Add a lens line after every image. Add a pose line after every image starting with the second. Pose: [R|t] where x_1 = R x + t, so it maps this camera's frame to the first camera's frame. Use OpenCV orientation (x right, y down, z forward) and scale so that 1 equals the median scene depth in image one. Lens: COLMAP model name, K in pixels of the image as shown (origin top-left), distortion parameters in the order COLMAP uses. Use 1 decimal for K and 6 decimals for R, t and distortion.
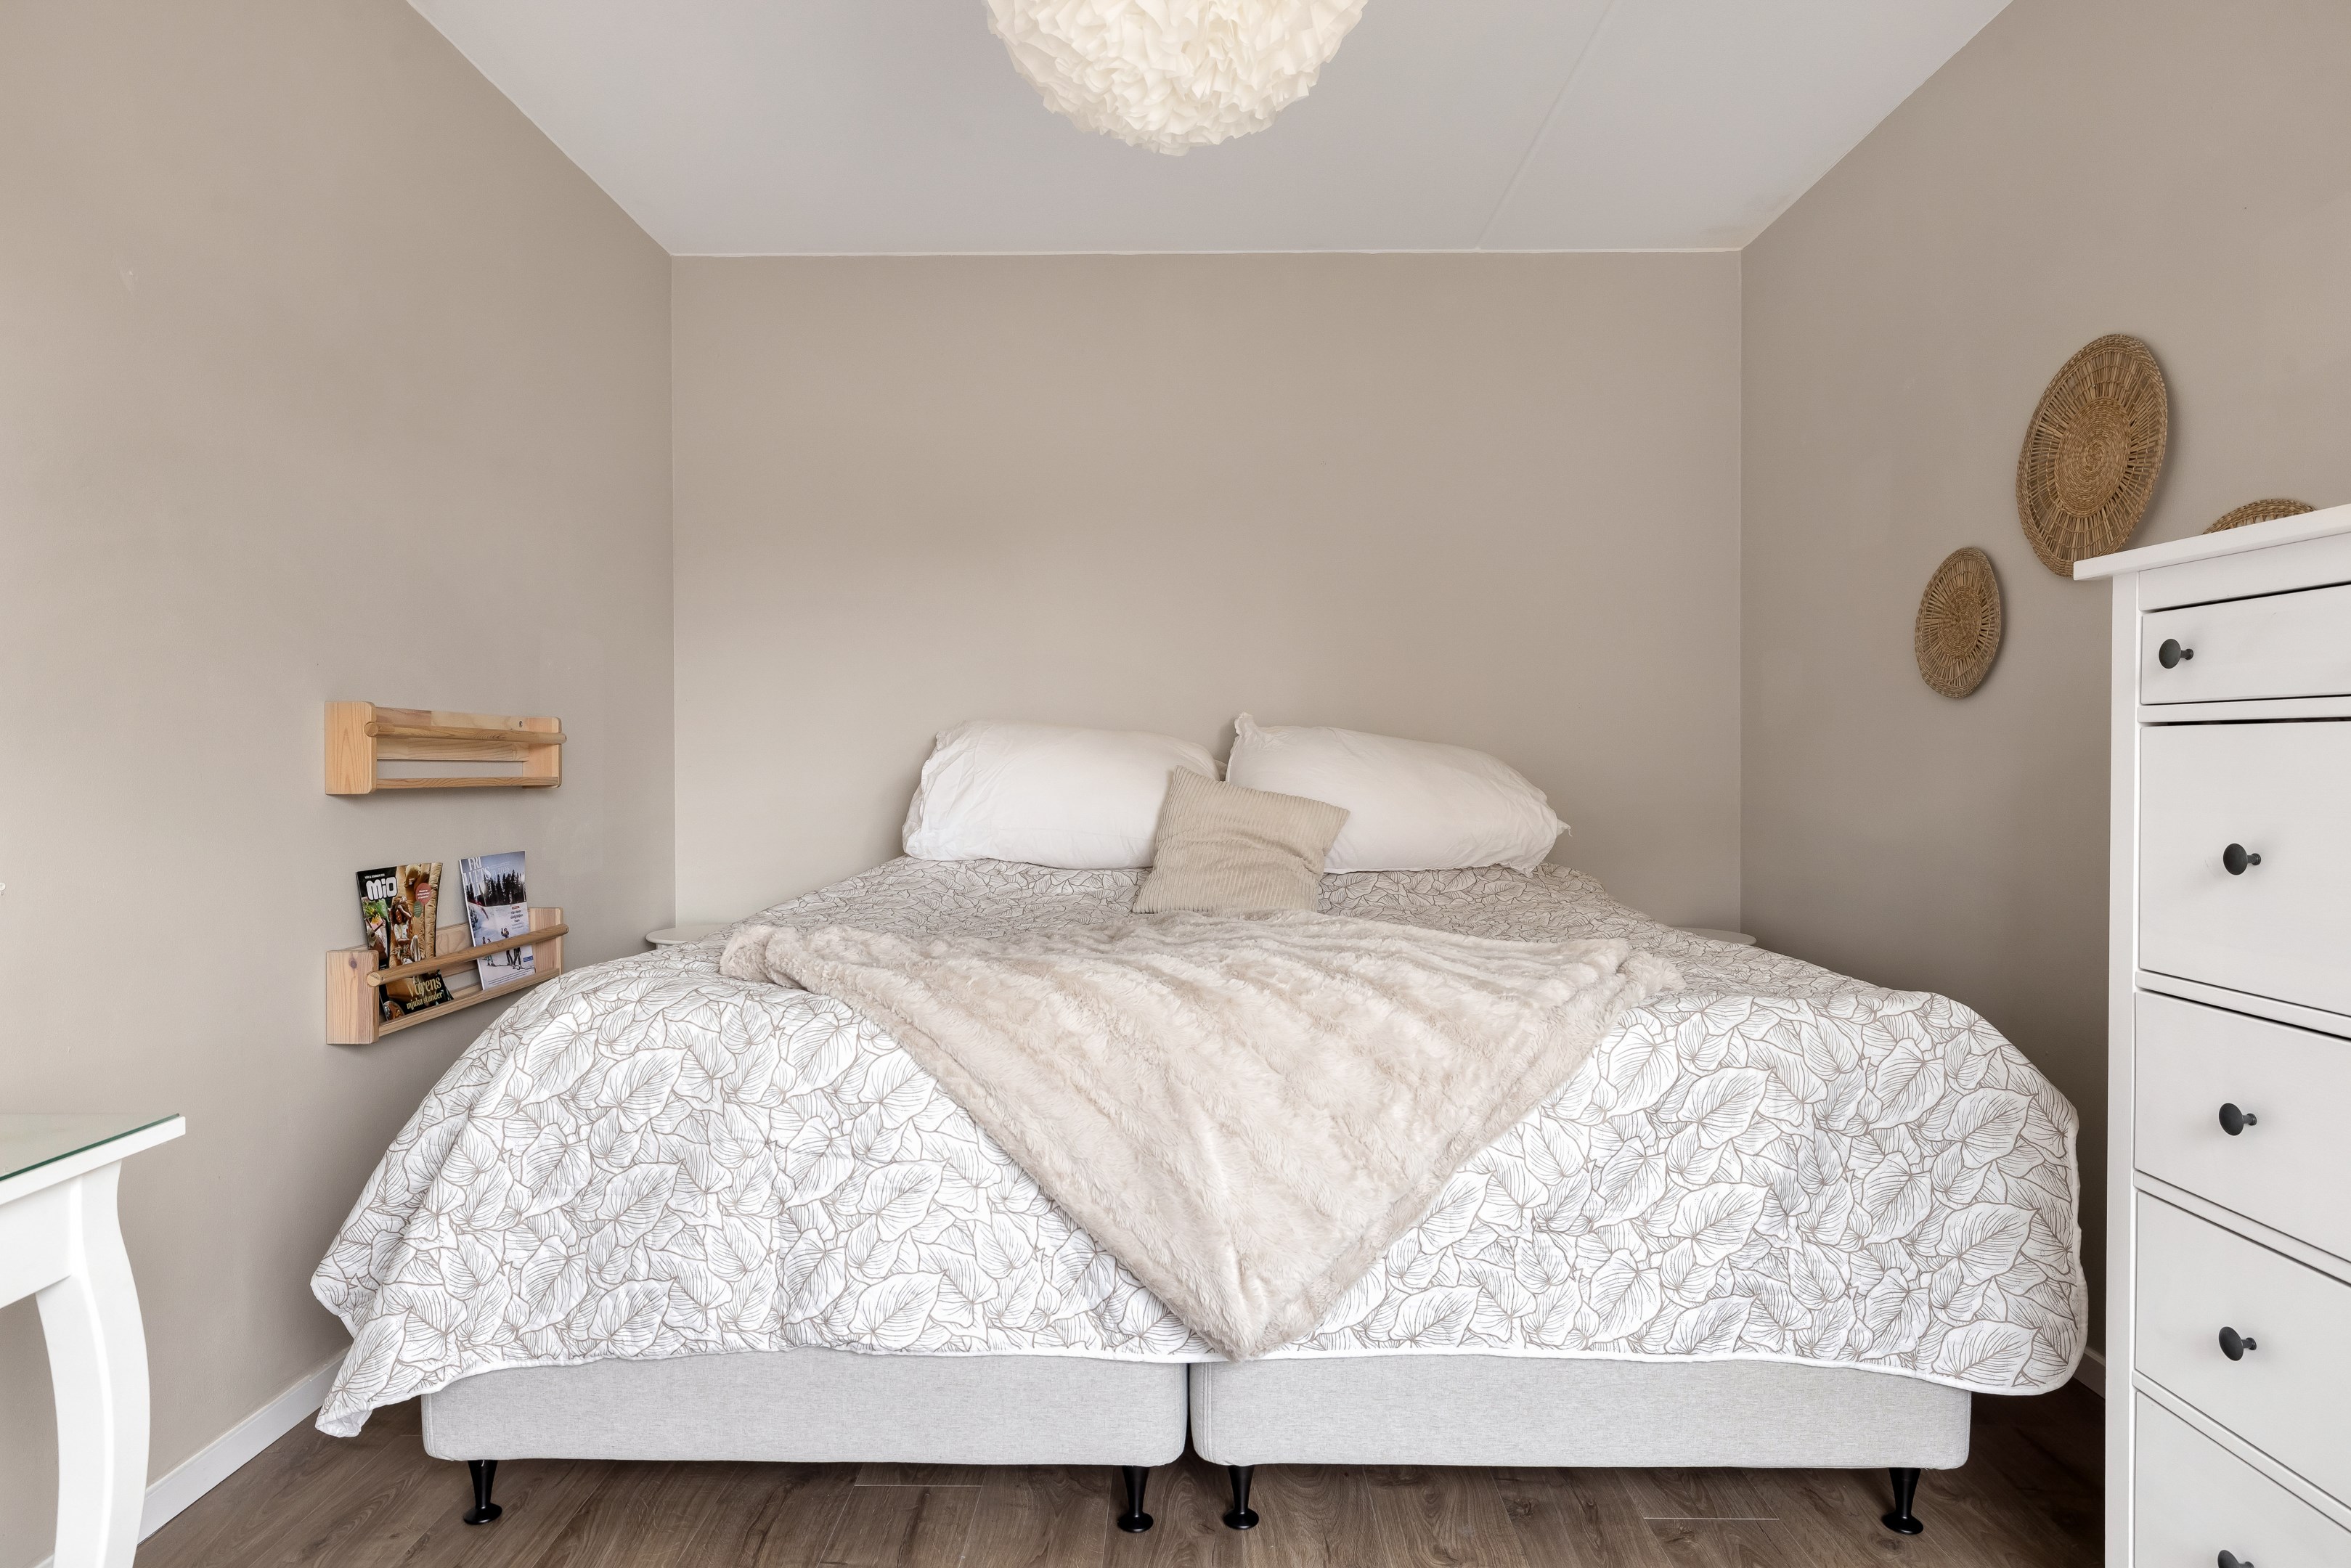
lens RADIAL K [[1387.9, 0, 1131.2], [0, 1387.9, 767.6], [0, 0, 1]] dist [-0.022745, 0.020646]
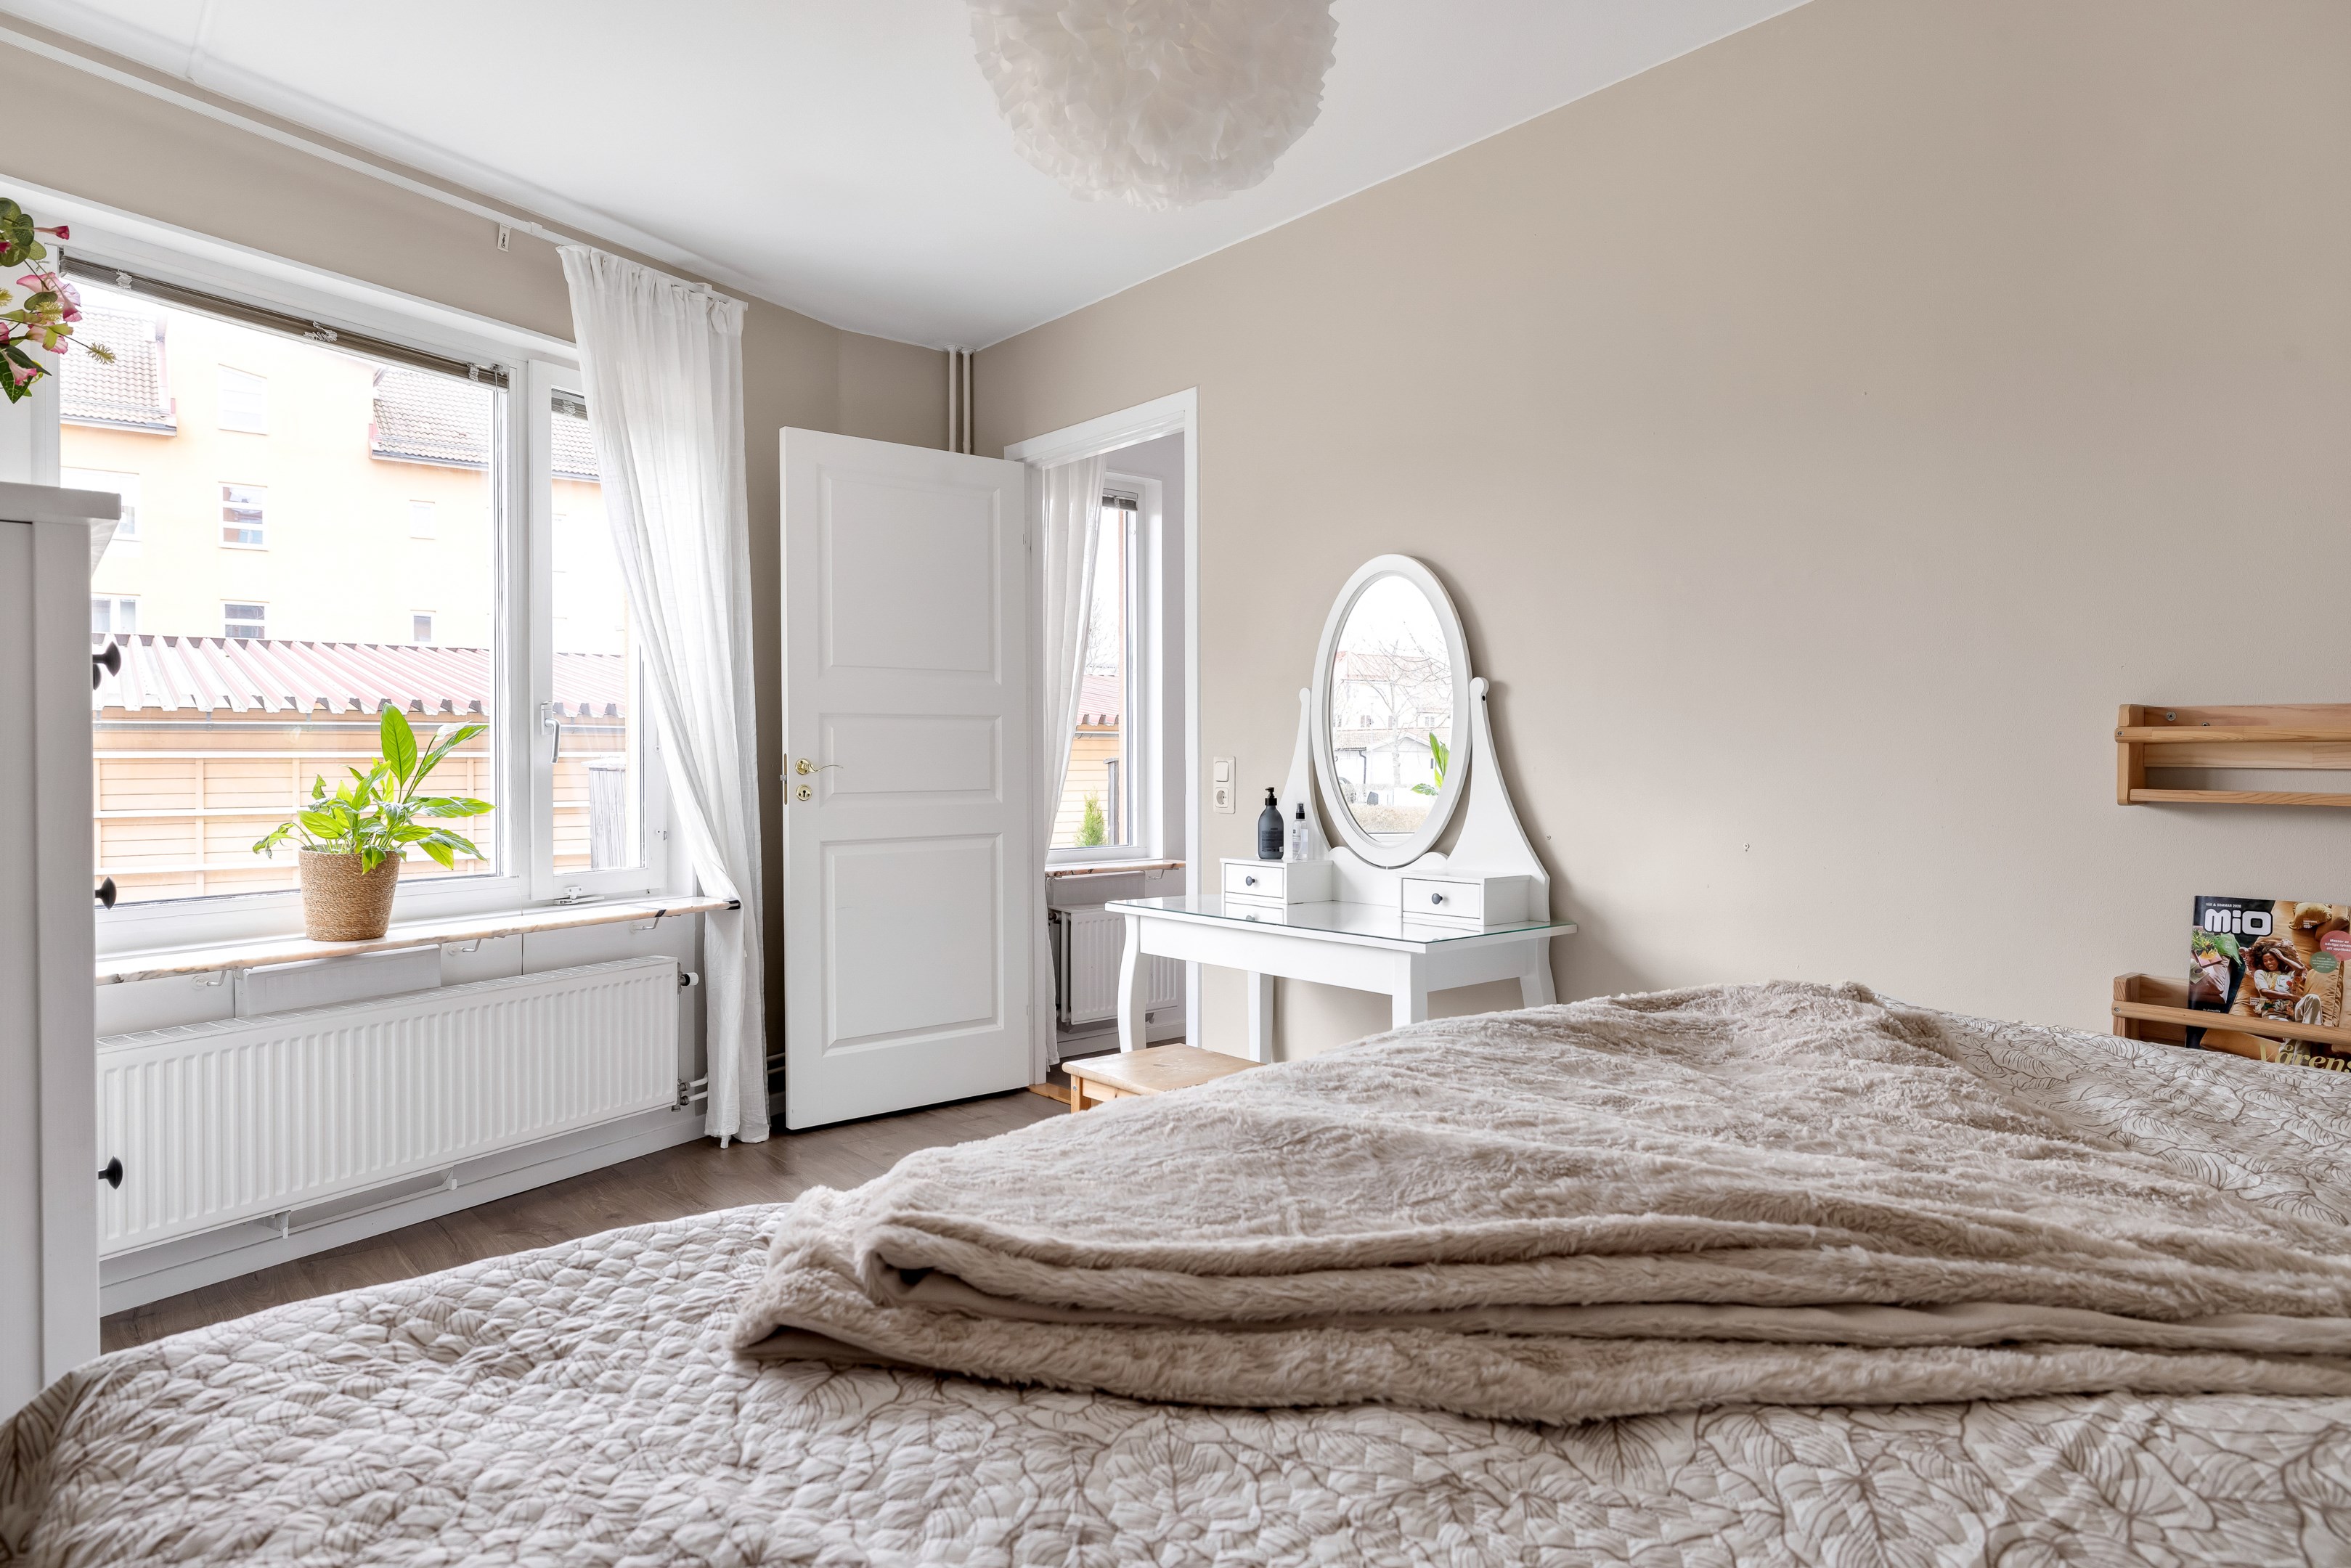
lens RADIAL K [[1387.9, 0, 1131.2], [0, 1387.9, 767.6], [0, 0, 1]] dist [-0.022745, 0.020646]
pose [[-0.772516, 0.009481, -0.634924, 0.499560], [0.000292, 0.999894, 0.014575, -0.018133], [0.634995, 0.011074, -0.772437, 1.204720]]
